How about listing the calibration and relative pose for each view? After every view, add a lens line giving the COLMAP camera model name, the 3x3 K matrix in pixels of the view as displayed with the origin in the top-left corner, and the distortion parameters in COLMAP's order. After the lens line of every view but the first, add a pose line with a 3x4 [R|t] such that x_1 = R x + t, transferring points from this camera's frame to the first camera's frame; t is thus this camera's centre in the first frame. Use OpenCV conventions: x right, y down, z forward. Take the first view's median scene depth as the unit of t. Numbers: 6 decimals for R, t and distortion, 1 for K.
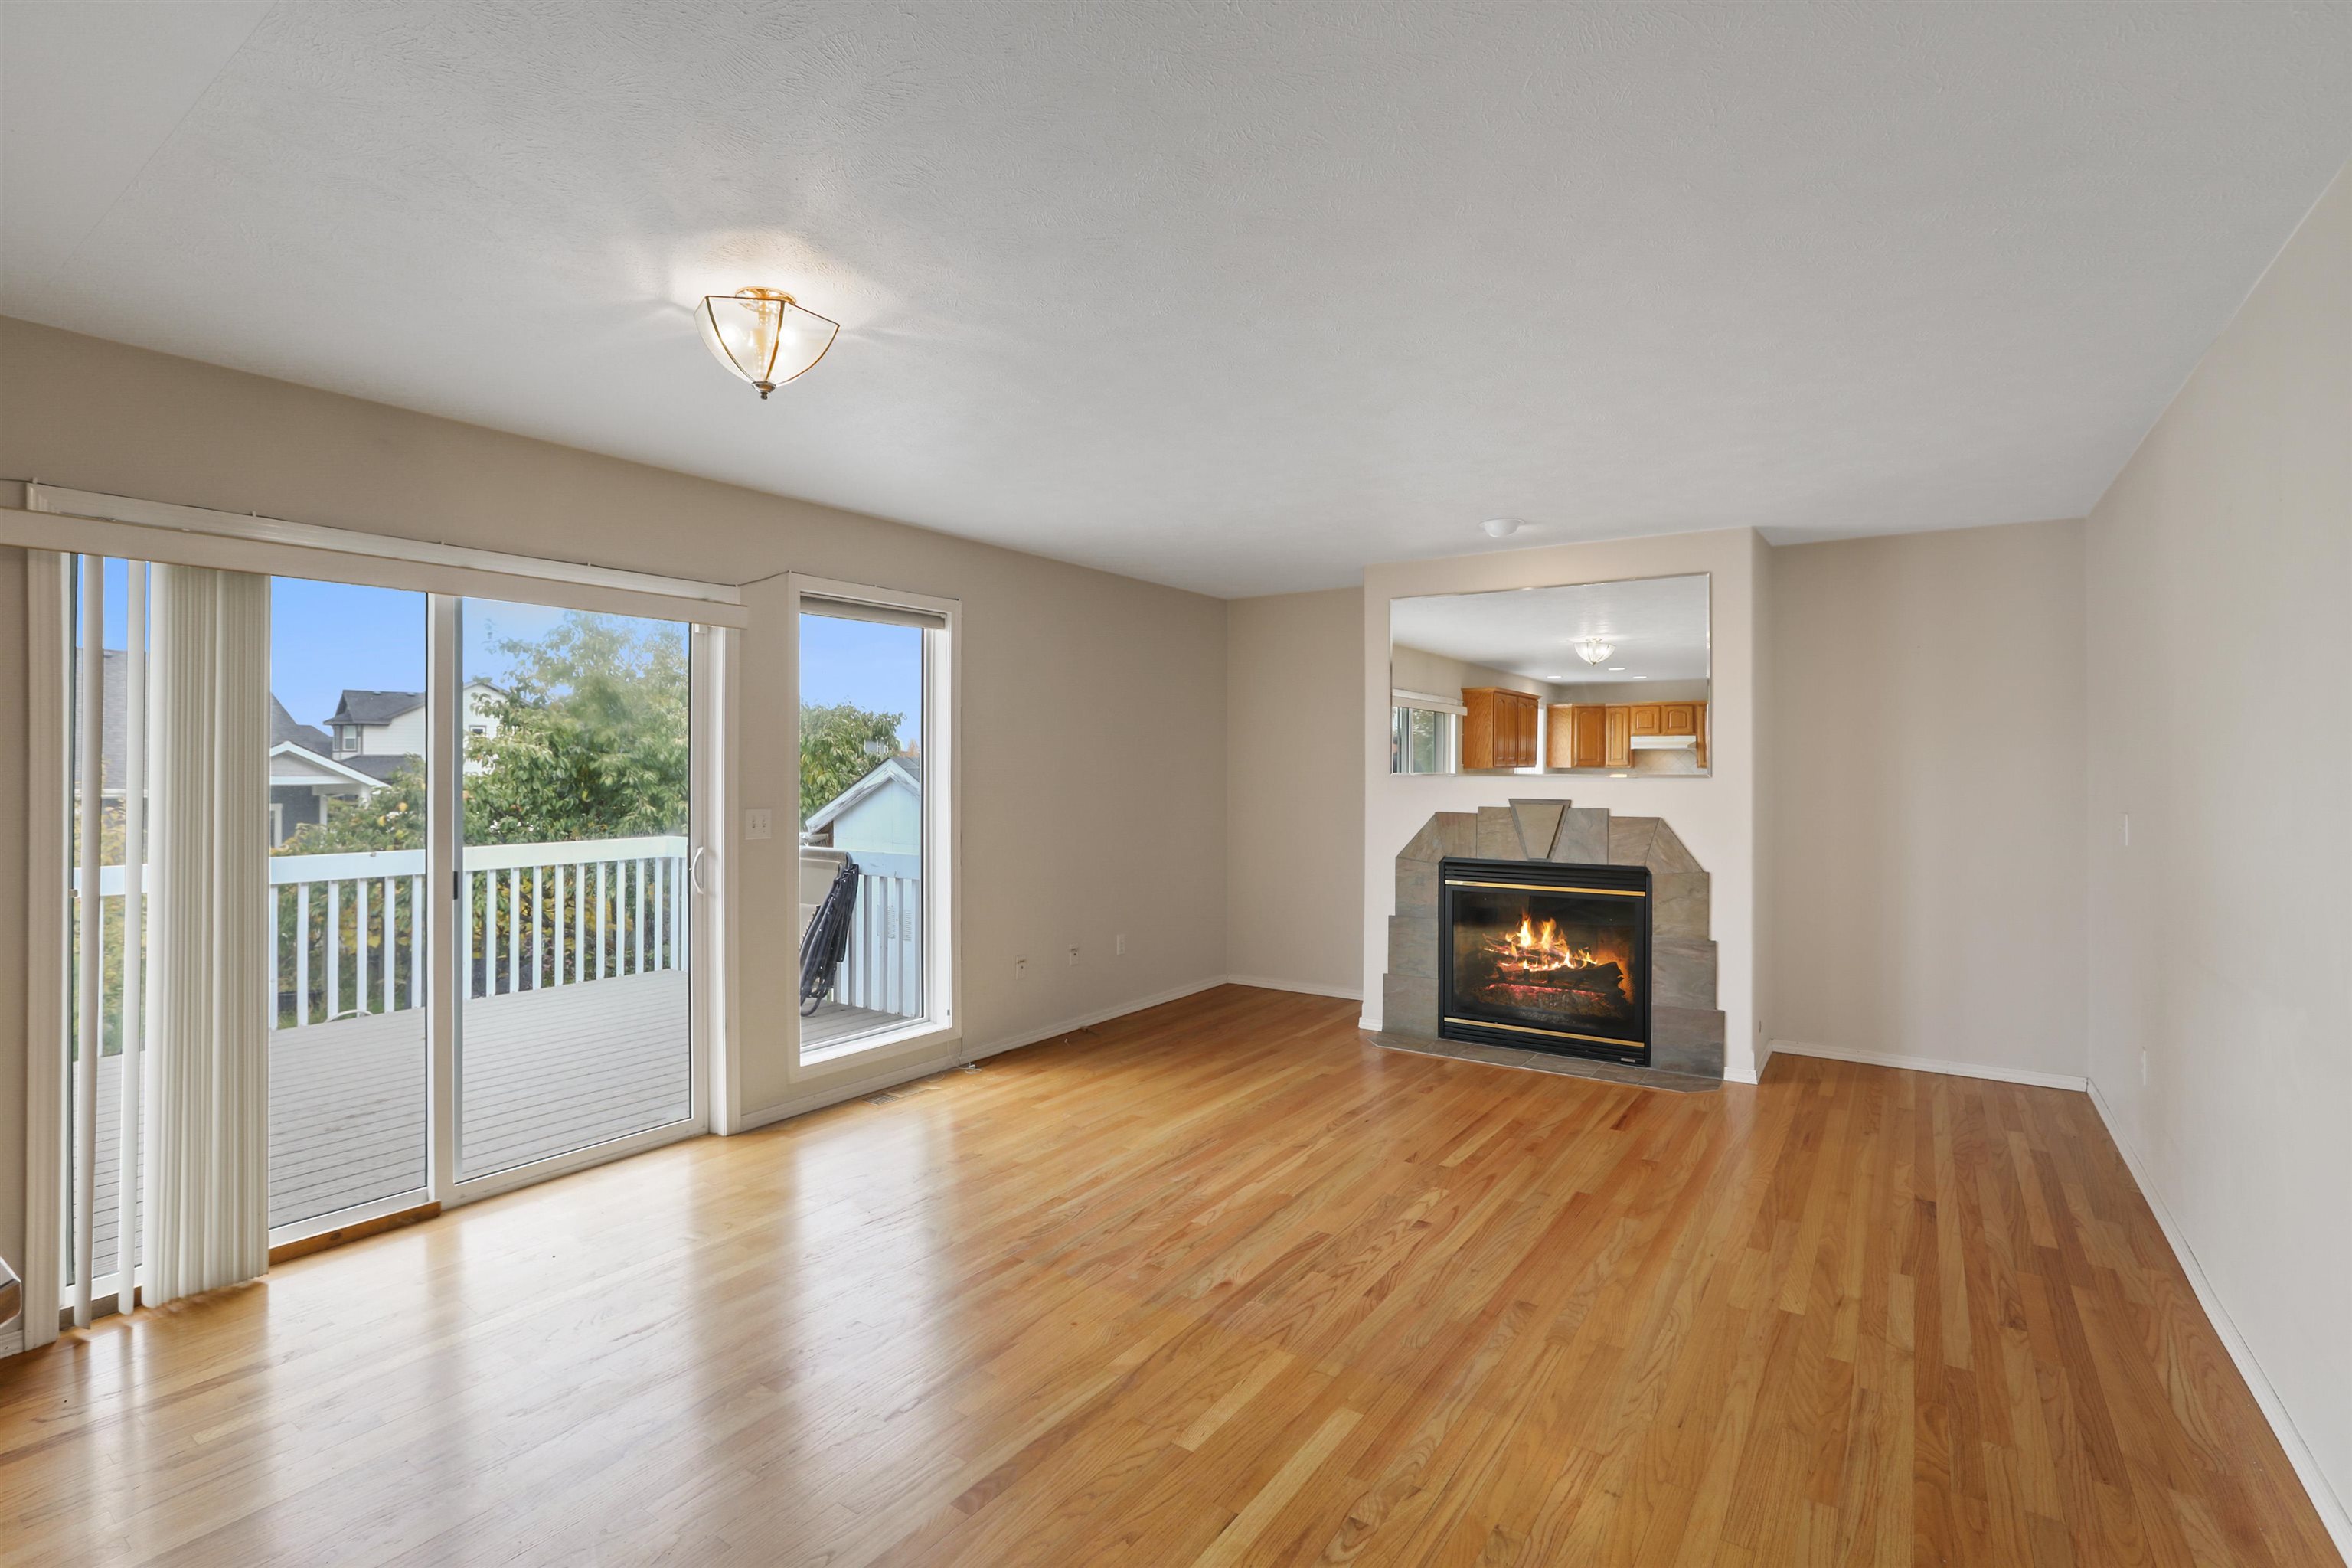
lens RADIAL K [[1085.5, 0, 1174.5], [0, 1085.5, 815.8], [0, 0, 1]] dist [-0.051169, 0.026032]
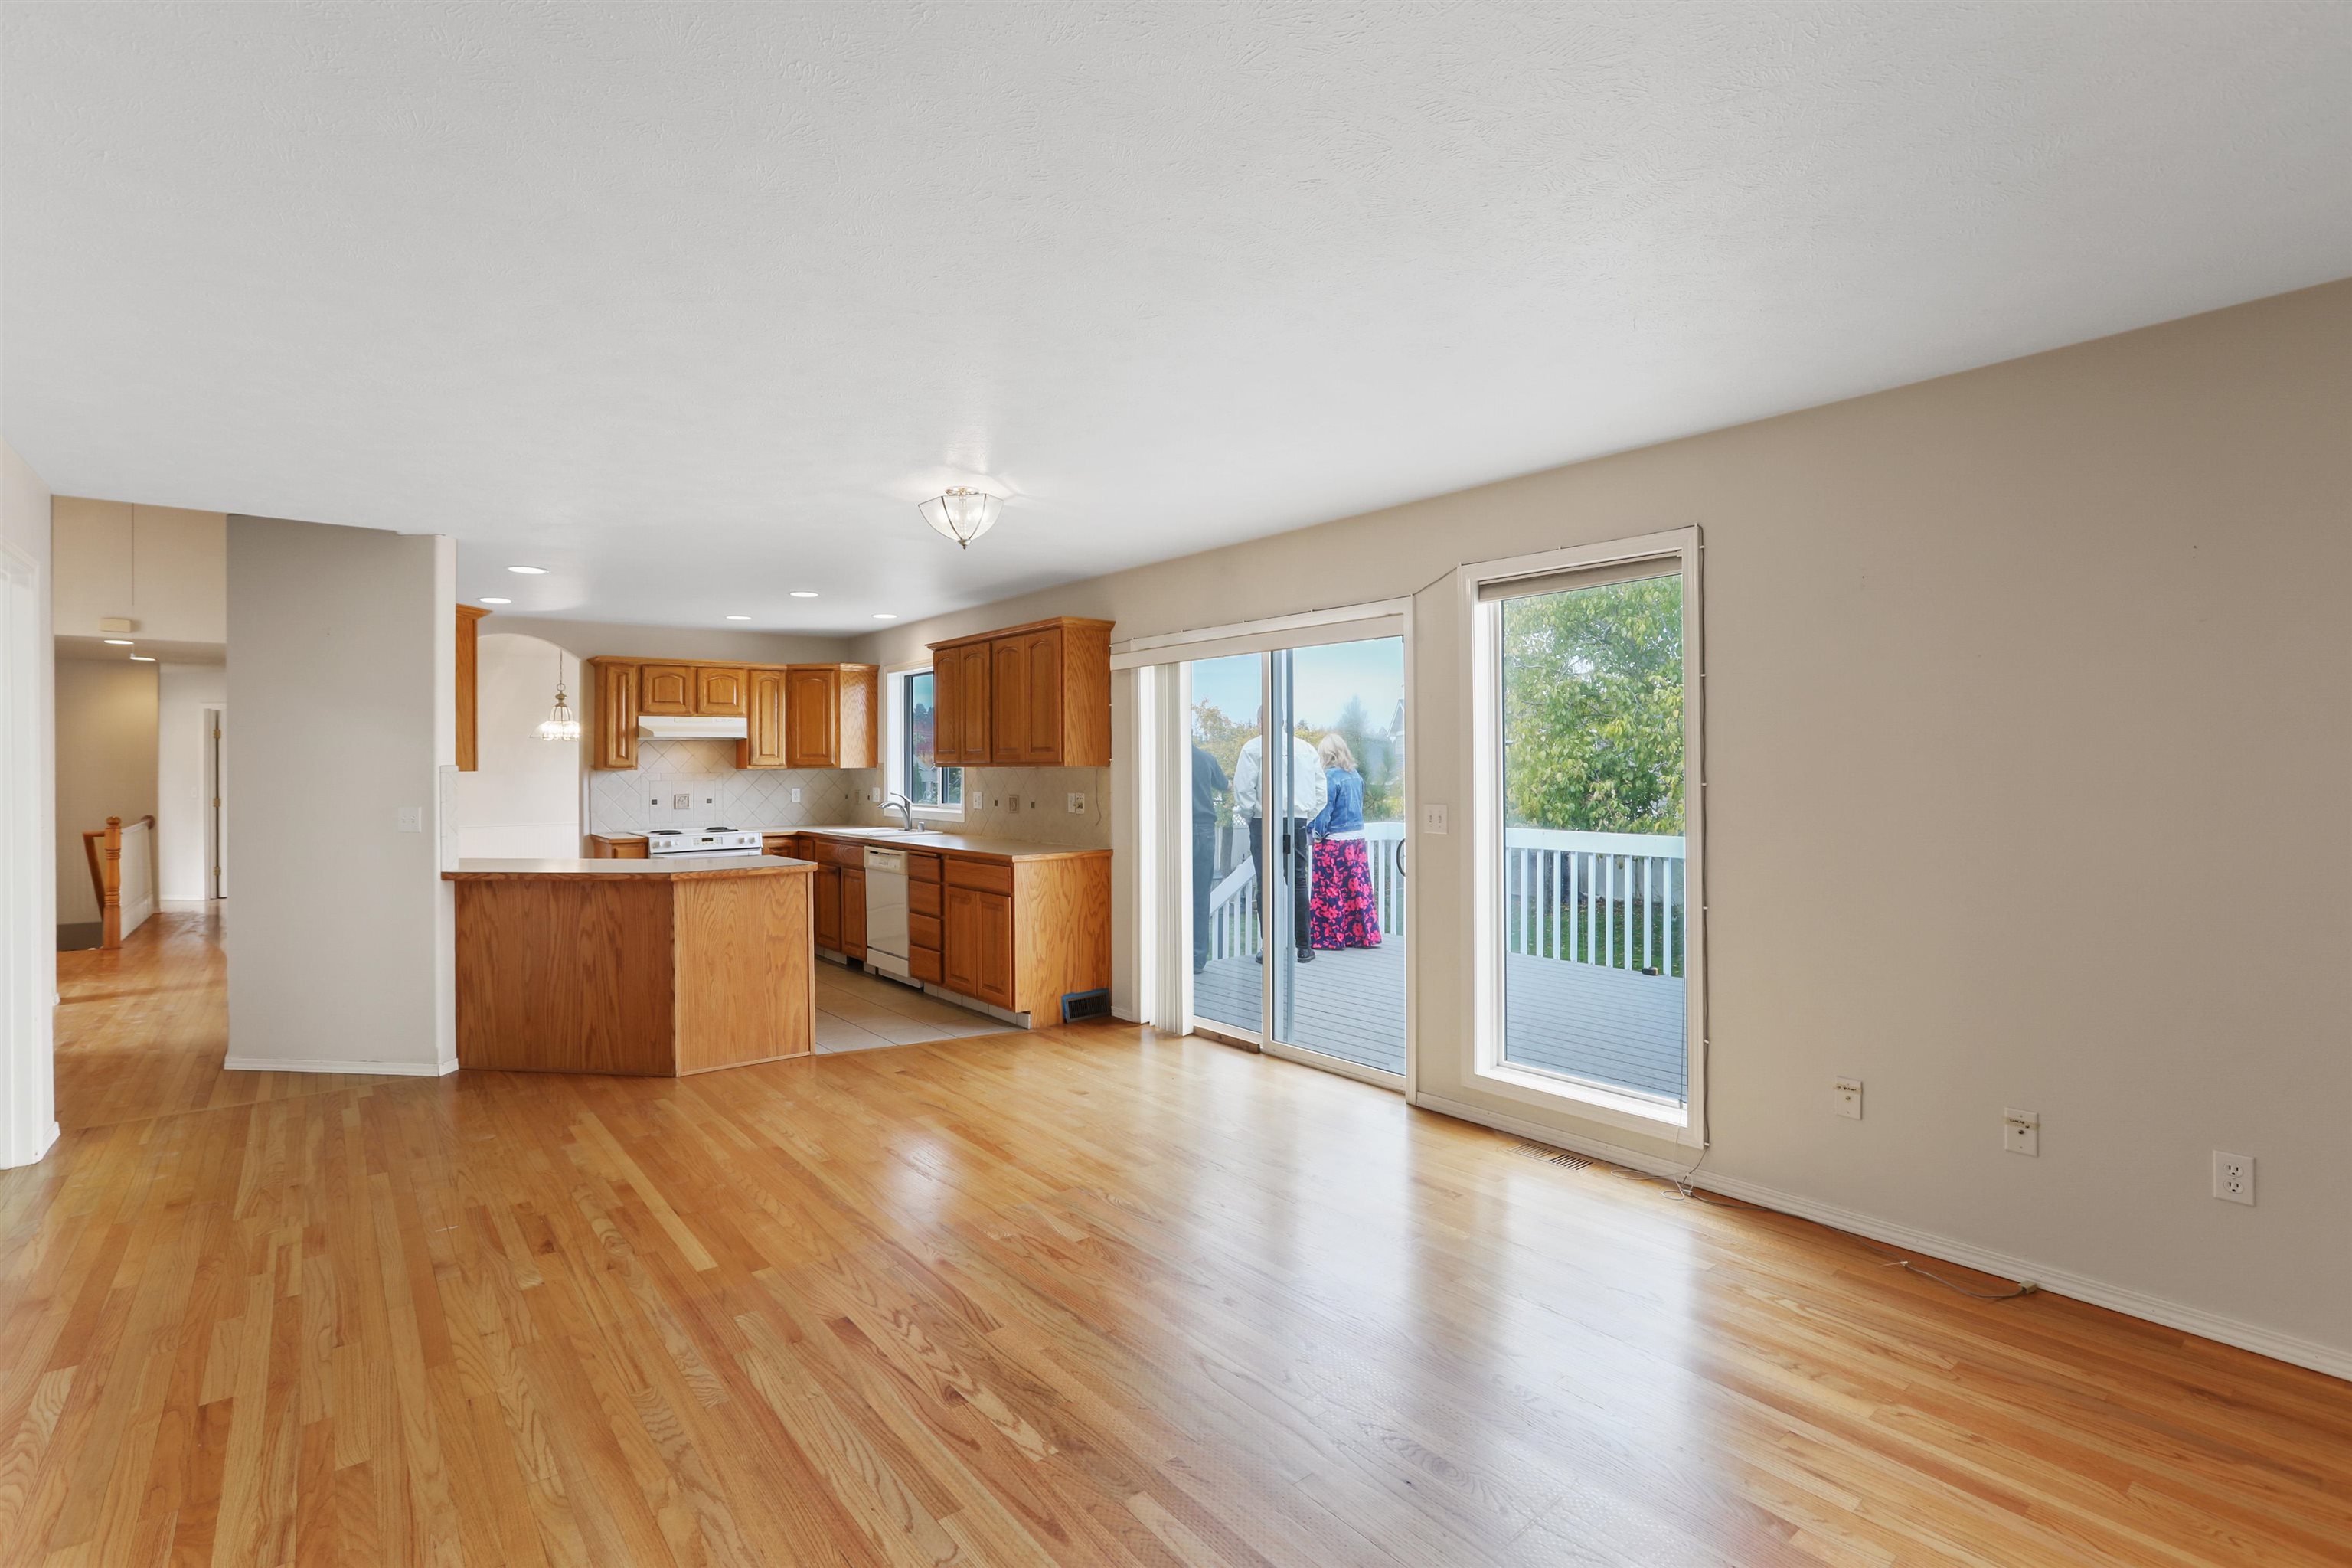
lens RADIAL K [[1109.5, 0, 1163.7], [0, 1109.5, 757.2], [0, 0, 1]] dist [-0.043928, 0.017470]
pose [[-0.298965, -0.007494, -0.954235, 0.831510], [-0.039358, 0.999215, 0.004484, -0.052326], [0.953452, 0.038897, -0.299025, 1.253877]]
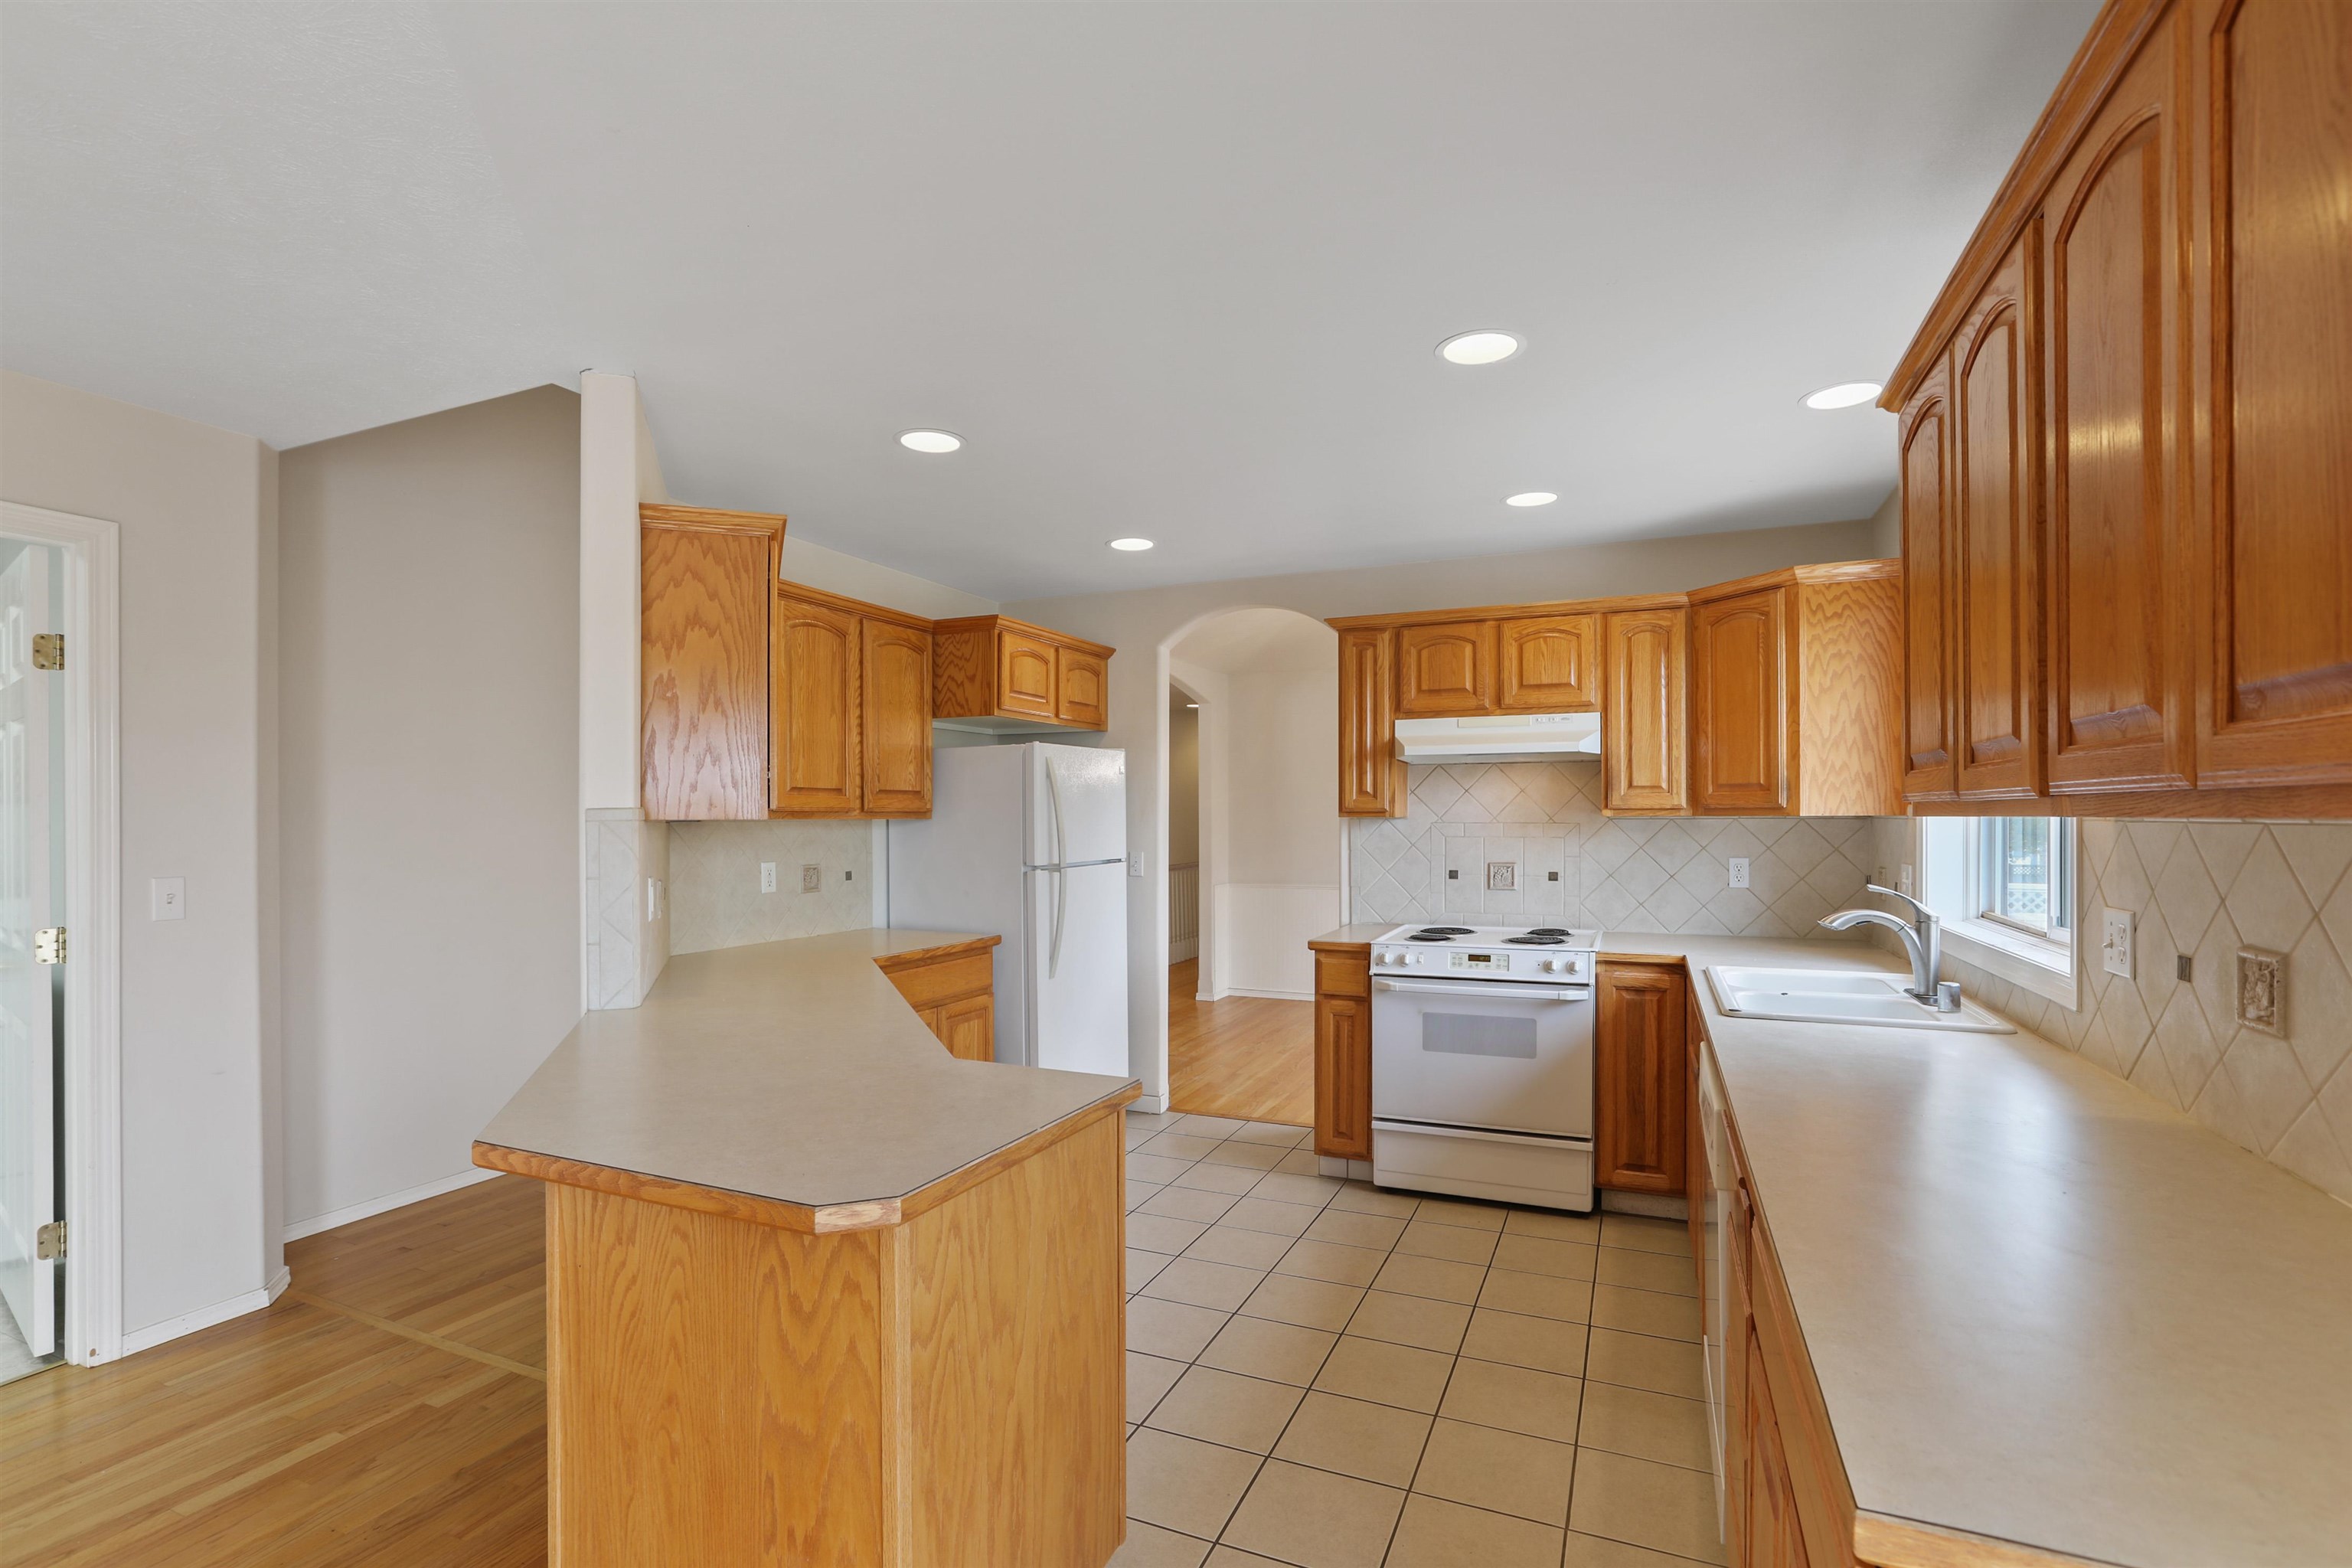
lens RADIAL K [[1085.5, 0, 1174.5], [0, 1085.5, 815.8], [0, 0, 1]] dist [-0.051169, 0.026032]
pose [[-0.982283, -0.000029, -0.187405, -0.493981], [-0.008804, 0.998903, 0.045992, -0.030114], [0.187198, 0.046827, -0.981205, 0.726383]]
